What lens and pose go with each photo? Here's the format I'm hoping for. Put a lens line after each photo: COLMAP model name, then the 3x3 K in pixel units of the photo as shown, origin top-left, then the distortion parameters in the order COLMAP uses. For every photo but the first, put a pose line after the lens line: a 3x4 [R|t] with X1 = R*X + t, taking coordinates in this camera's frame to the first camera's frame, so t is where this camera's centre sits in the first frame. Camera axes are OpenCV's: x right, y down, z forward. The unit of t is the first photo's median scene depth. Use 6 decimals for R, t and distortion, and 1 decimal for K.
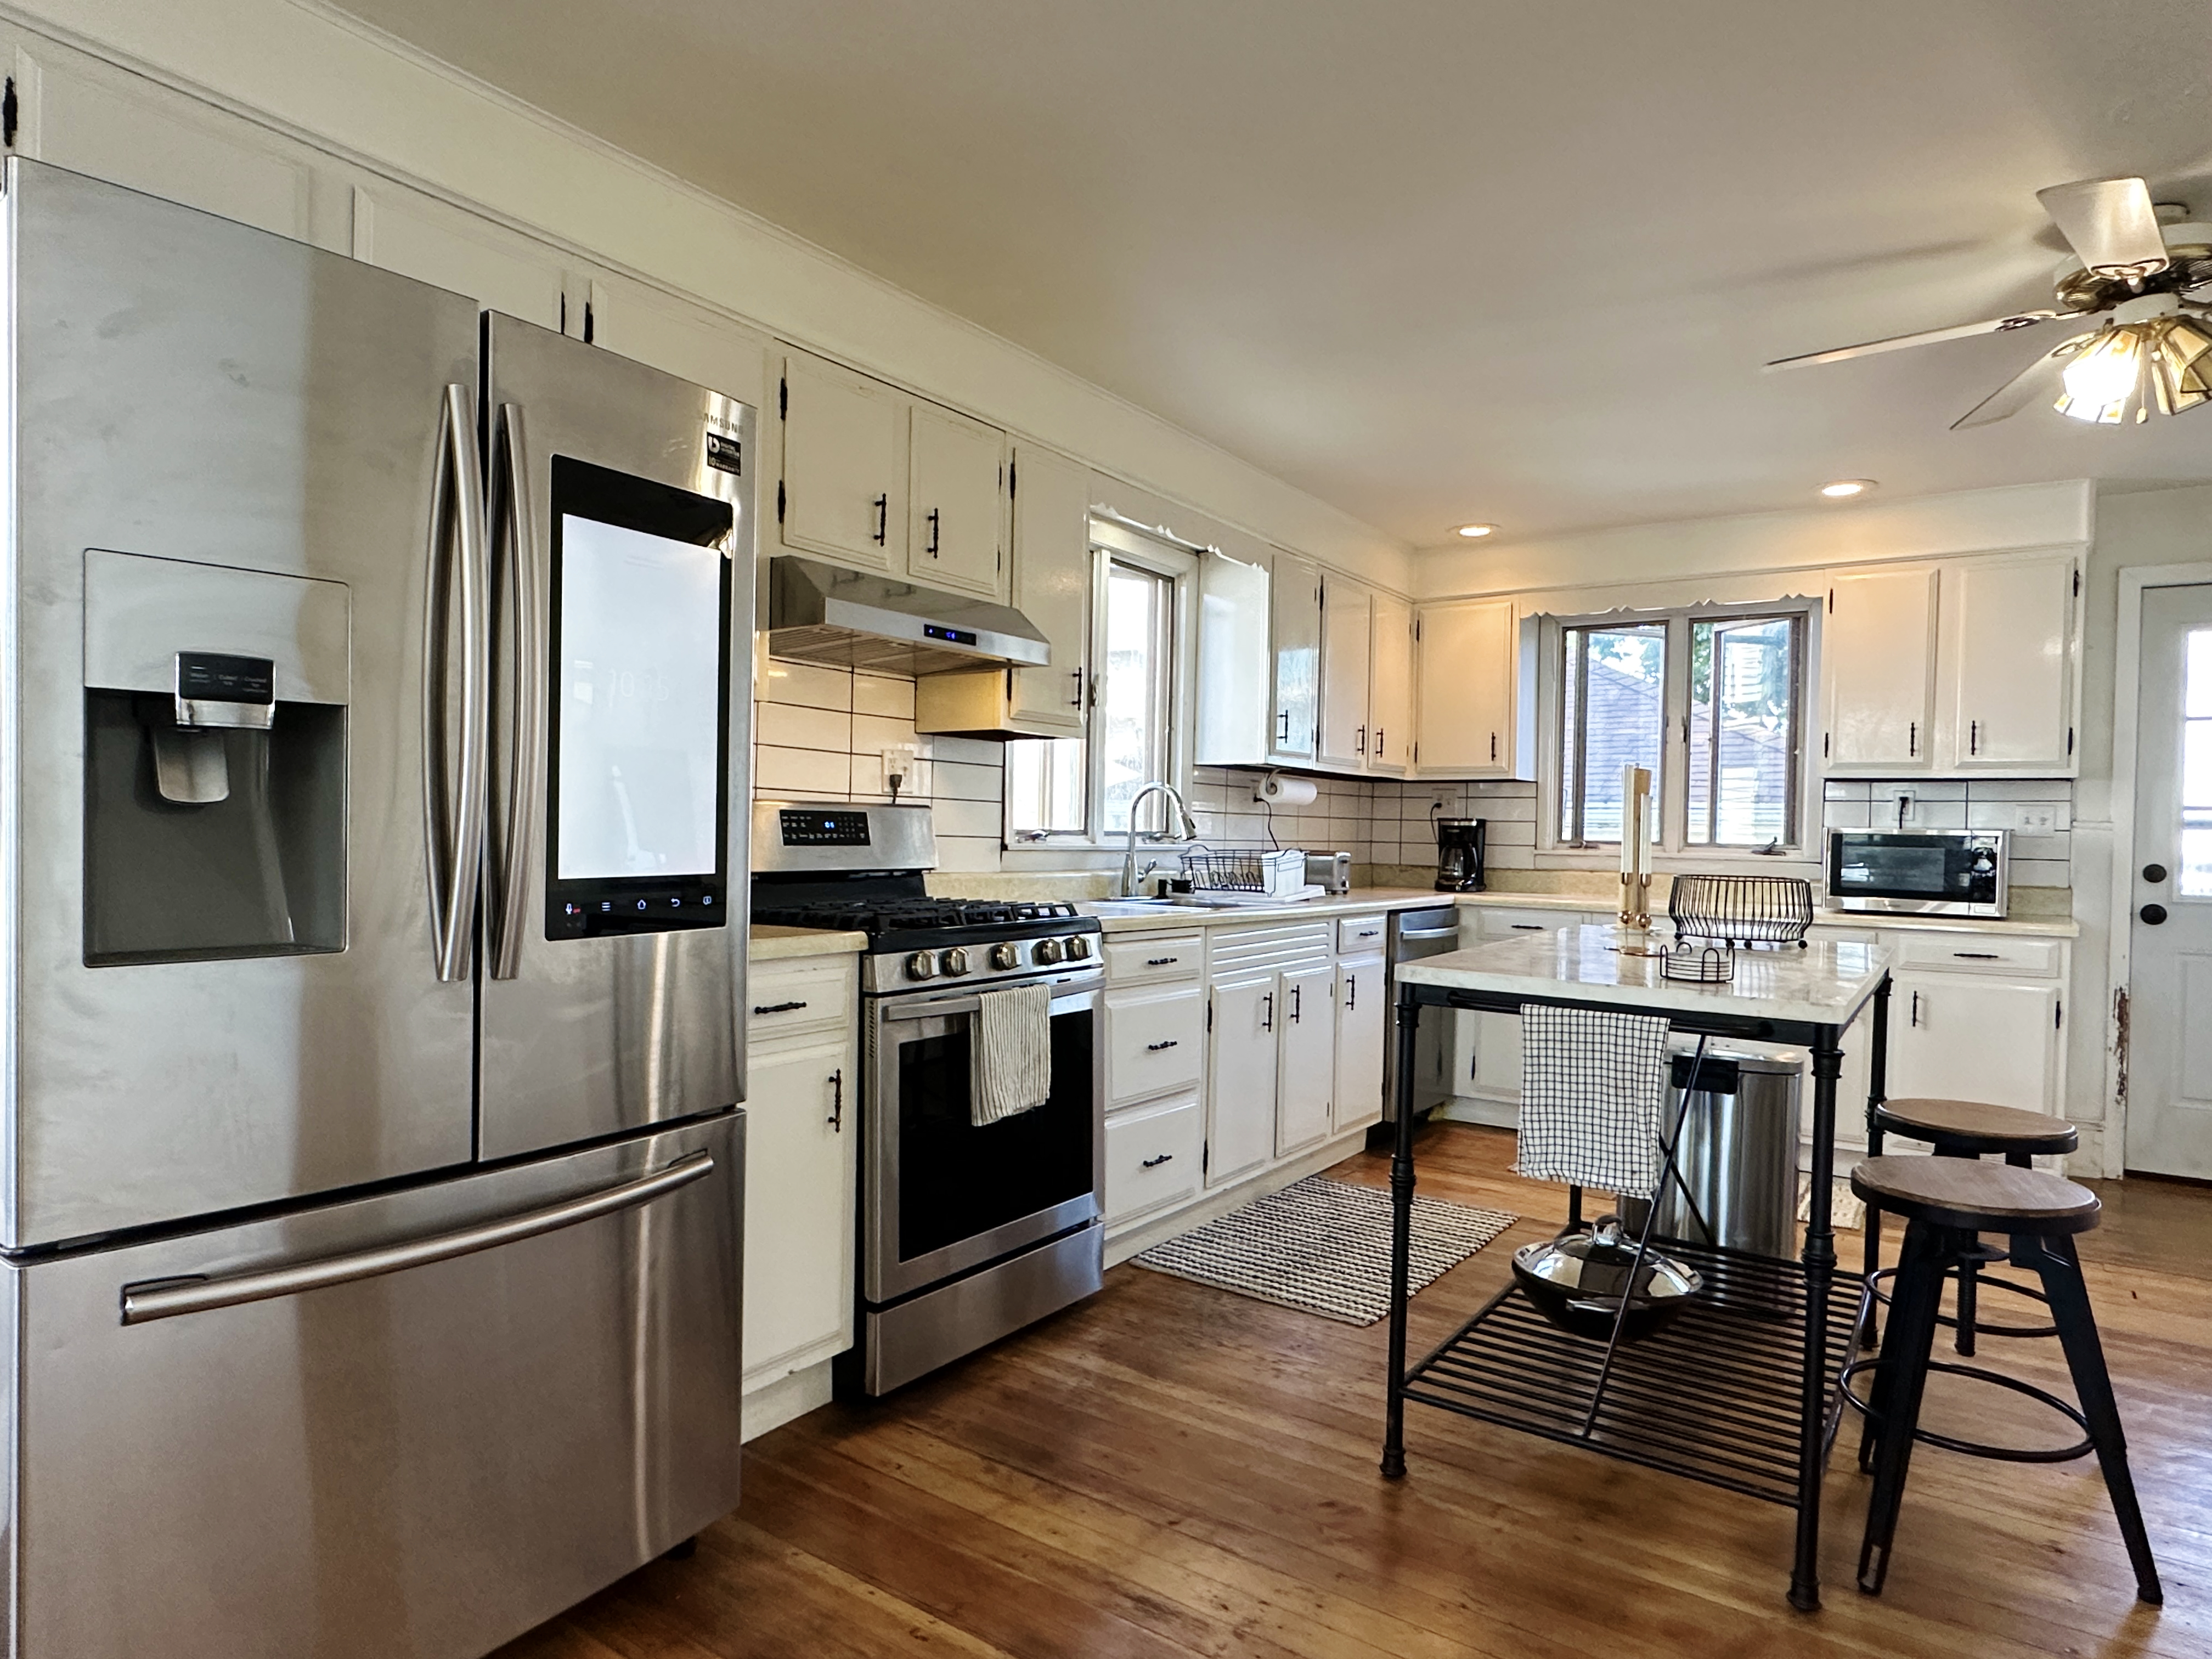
lens RADIAL K [[1315.0, 0, 1109.8], [0, 1315.0, 837.5], [0, 0, 1]] dist [-0.001230, -0.000437]
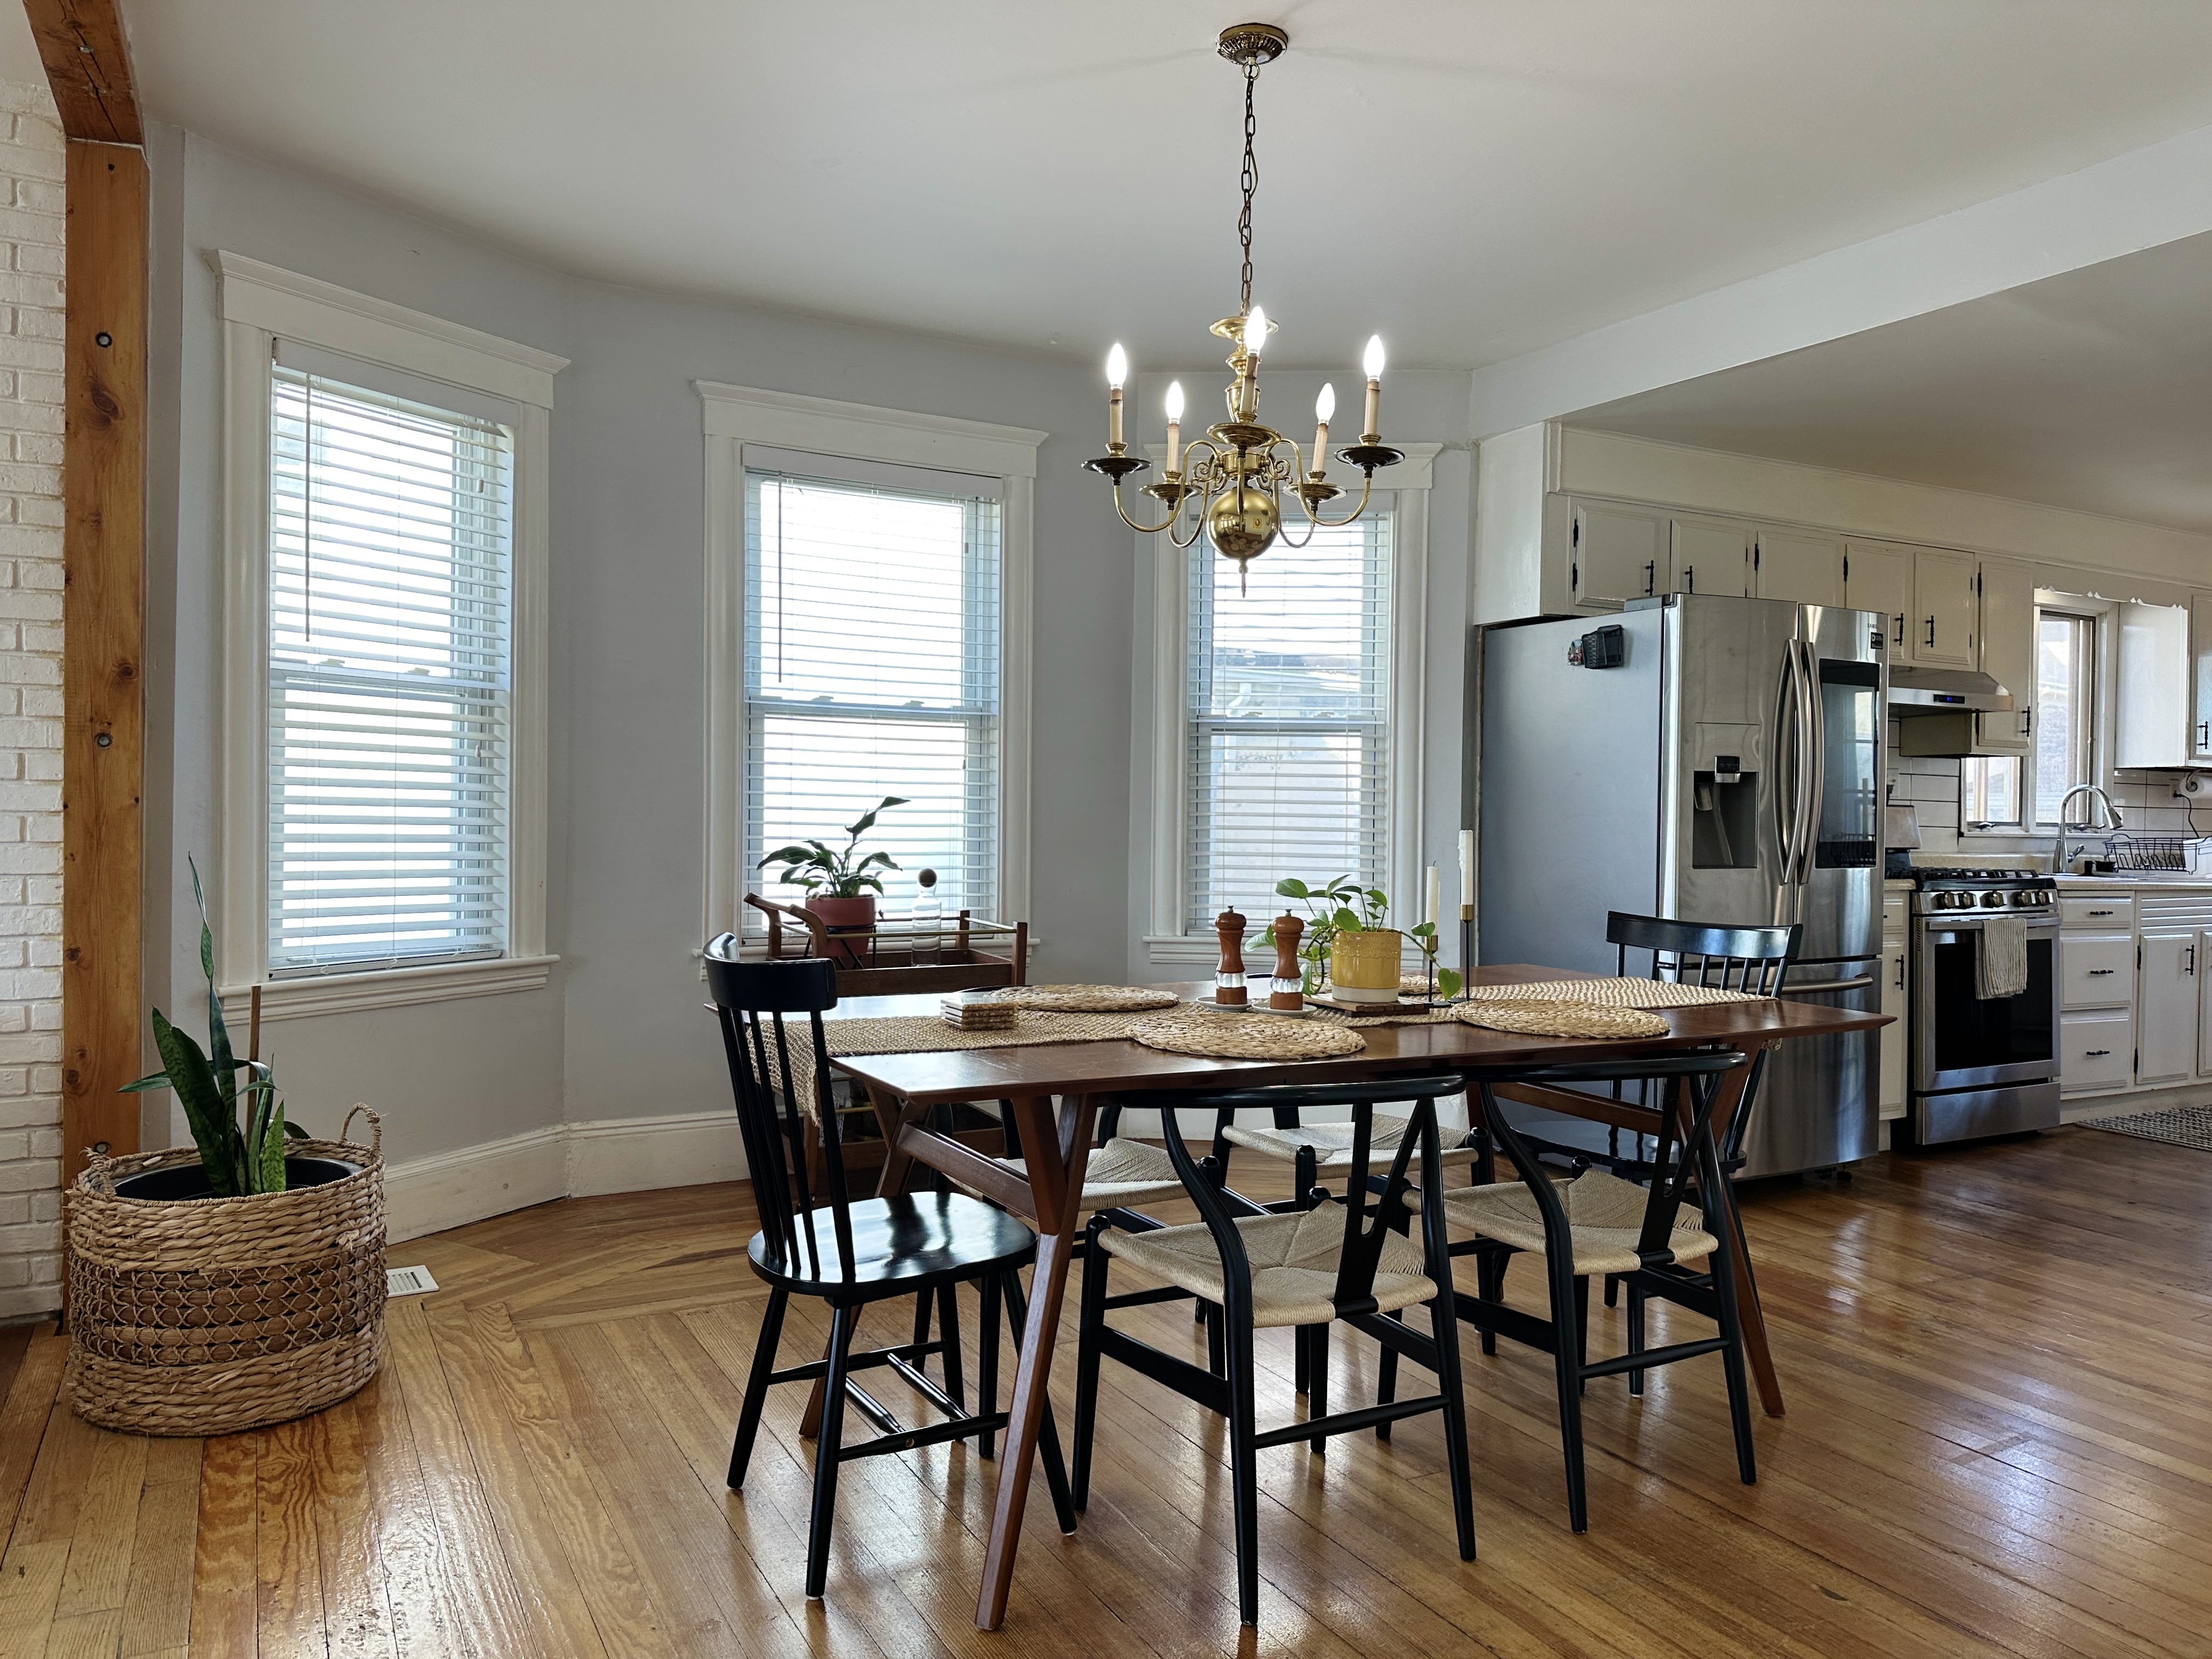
lens RADIAL K [[1561.9, 0, 1107.0], [0, 1561.9, 836.0], [0, 0, 1]] dist [0.088381, -0.102858]
pose [[0.890590, -0.002622, -0.454800, -0.118255], [0.001664, 0.999995, -0.002506, 0.011620], [0.454804, 0.001475, 0.890590, -0.894568]]
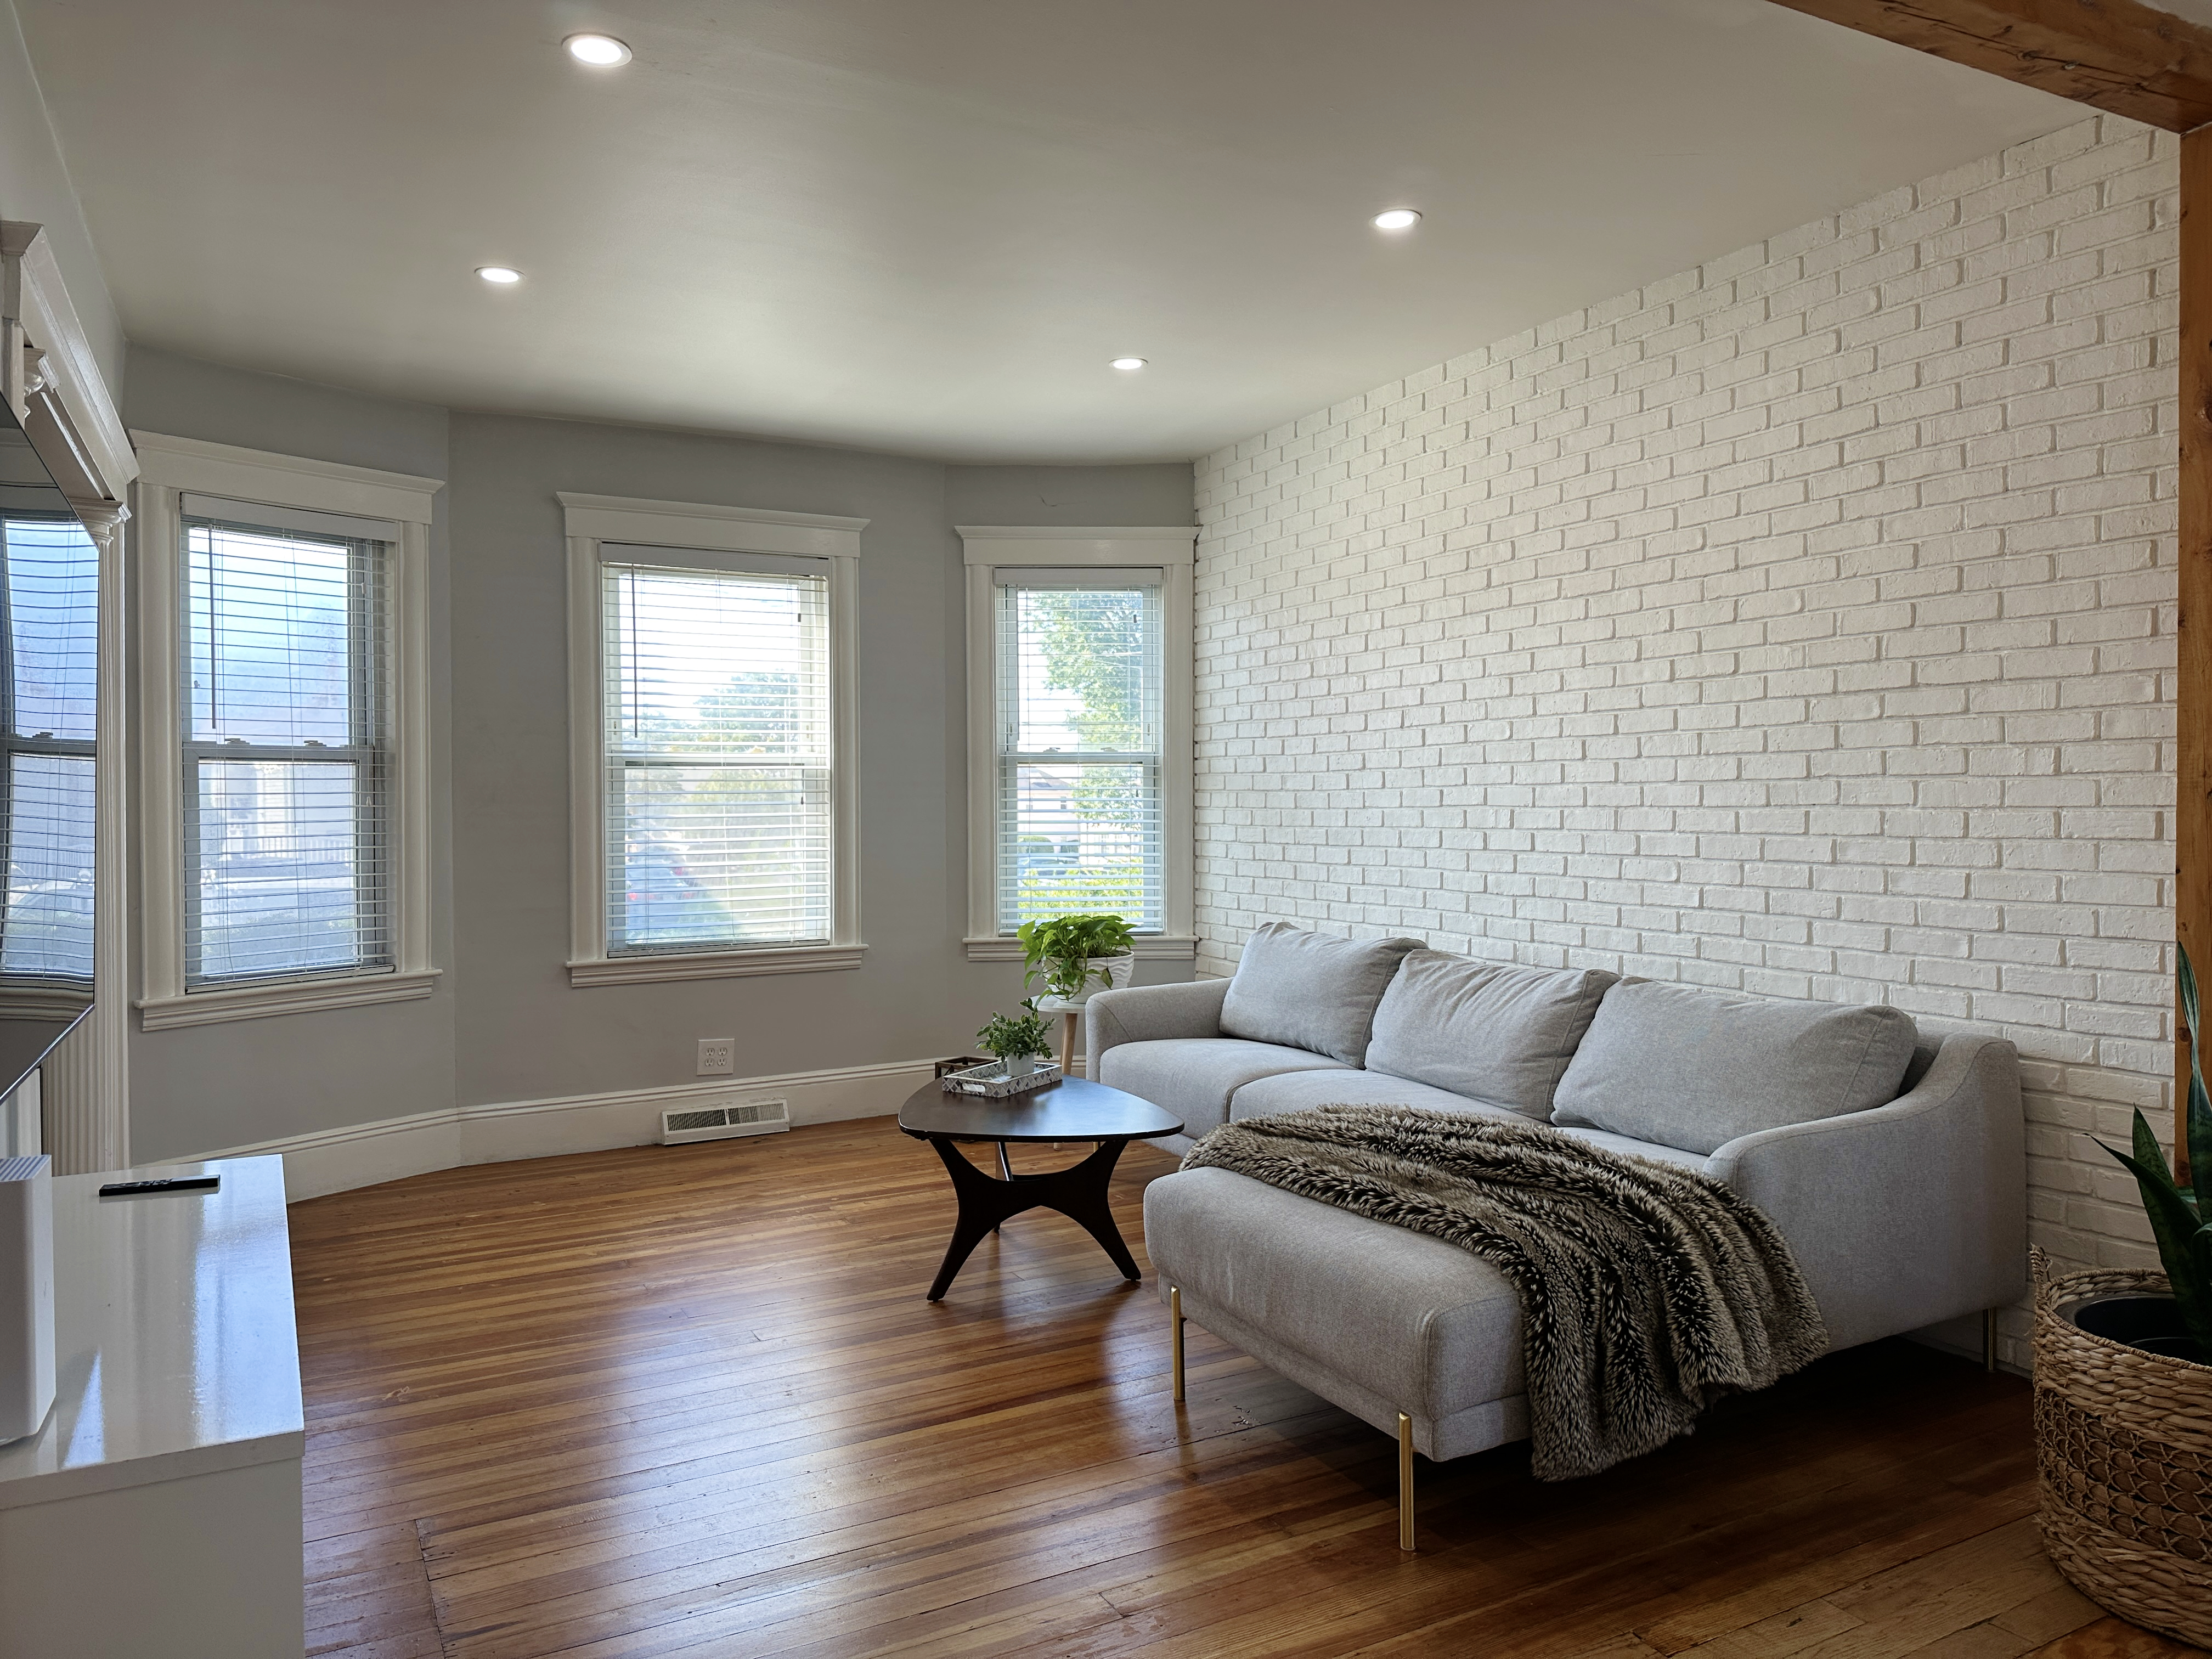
lens RADIAL K [[1543.9, 0, 1106.0], [0, 1543.9, 829.5], [0, 0, 1]] dist [0.125466, -0.163850]
pose [[-0.451595, 0.000265, -0.892223, -0.080948], [-0.008960, 0.999948, 0.004832, -0.026465], [0.892178, 0.010176, -0.451569, -0.509174]]
